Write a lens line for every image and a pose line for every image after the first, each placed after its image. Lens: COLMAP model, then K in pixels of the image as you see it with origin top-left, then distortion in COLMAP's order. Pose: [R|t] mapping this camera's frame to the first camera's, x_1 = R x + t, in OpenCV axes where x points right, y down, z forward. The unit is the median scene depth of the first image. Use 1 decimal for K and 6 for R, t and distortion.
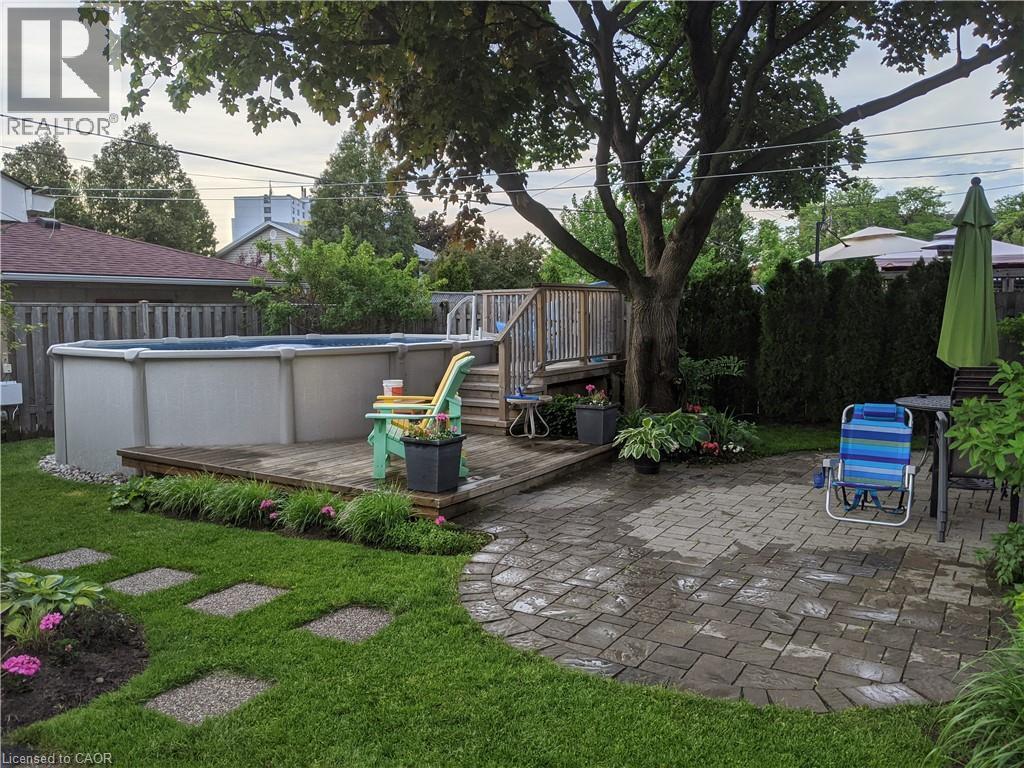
lens RADIAL K [[818.0, 0, 511.5], [0, 818.0, 384.4], [0, 0, 1]] dist [0.010457, 0.001706]
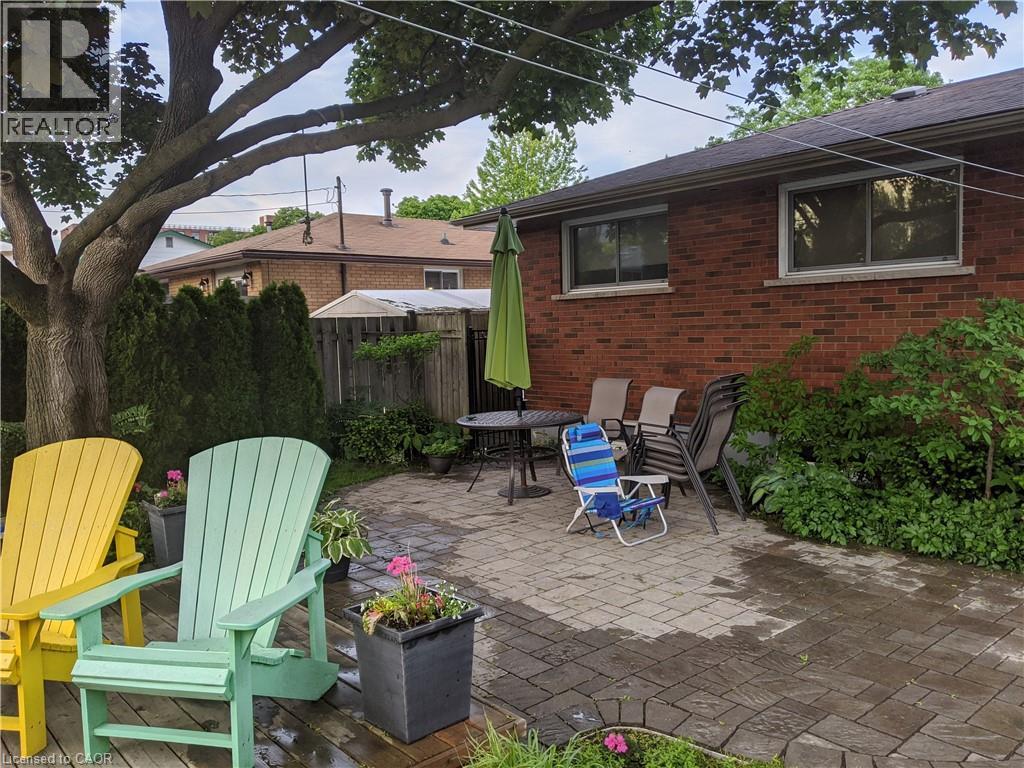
lens RADIAL K [[818.0, 0, 510.9], [0, 818.0, 383.6], [0, 0, 1]] dist [0.010457, 0.001706]
pose [[0.300492, -0.073904, 0.950917, -0.656385], [0.116894, 0.992331, 0.040184, -0.096352], [-0.946594, 0.099082, 0.306826, 1.003850]]
